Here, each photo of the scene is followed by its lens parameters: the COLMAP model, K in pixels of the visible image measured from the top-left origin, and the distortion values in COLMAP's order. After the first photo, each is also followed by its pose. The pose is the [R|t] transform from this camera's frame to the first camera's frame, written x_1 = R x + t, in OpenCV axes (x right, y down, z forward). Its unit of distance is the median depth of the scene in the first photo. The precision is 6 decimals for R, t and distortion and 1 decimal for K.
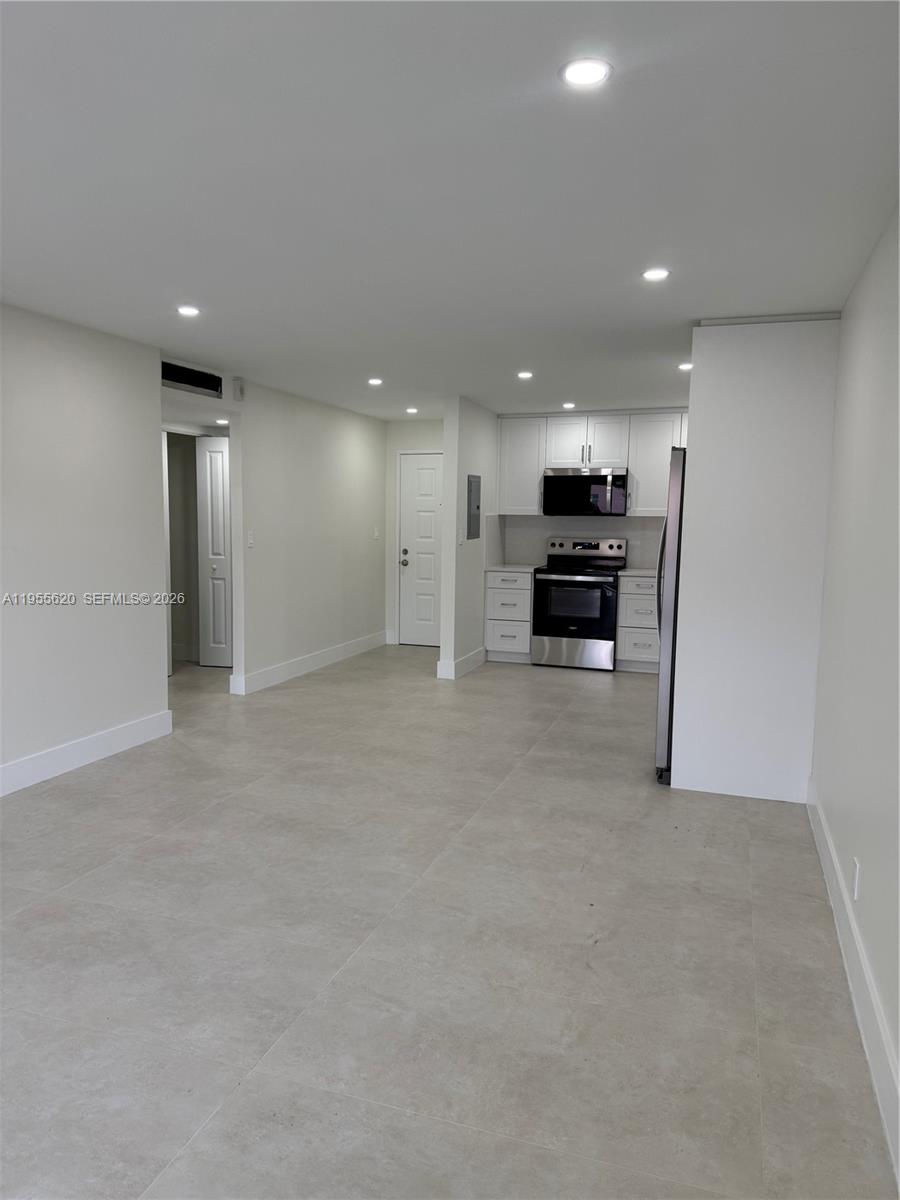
lens RADIAL K [[829.5, 0, 450.0], [0, 829.5, 600.0], [0, 0, 1]] dist [0.150896, -0.296969]
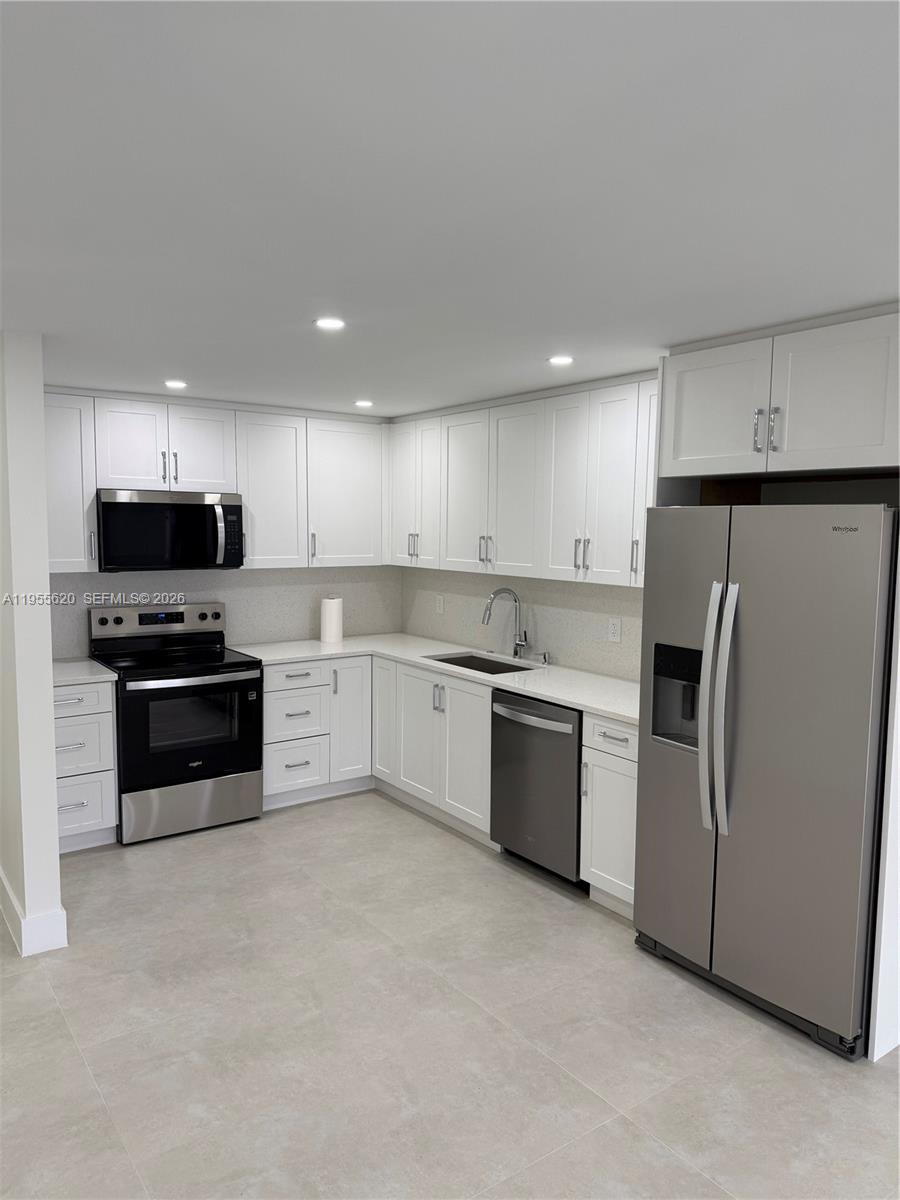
lens RADIAL K [[829.5, 0, 450.0], [0, 829.5, 600.0], [0, 0, 1]] dist [0.150896, -0.296969]
pose [[0.591694, -0.083947, 0.801780, -0.210857], [0.083538, 0.995594, 0.042590, -0.091266], [-0.801822, 0.041779, 0.596100, 0.494431]]
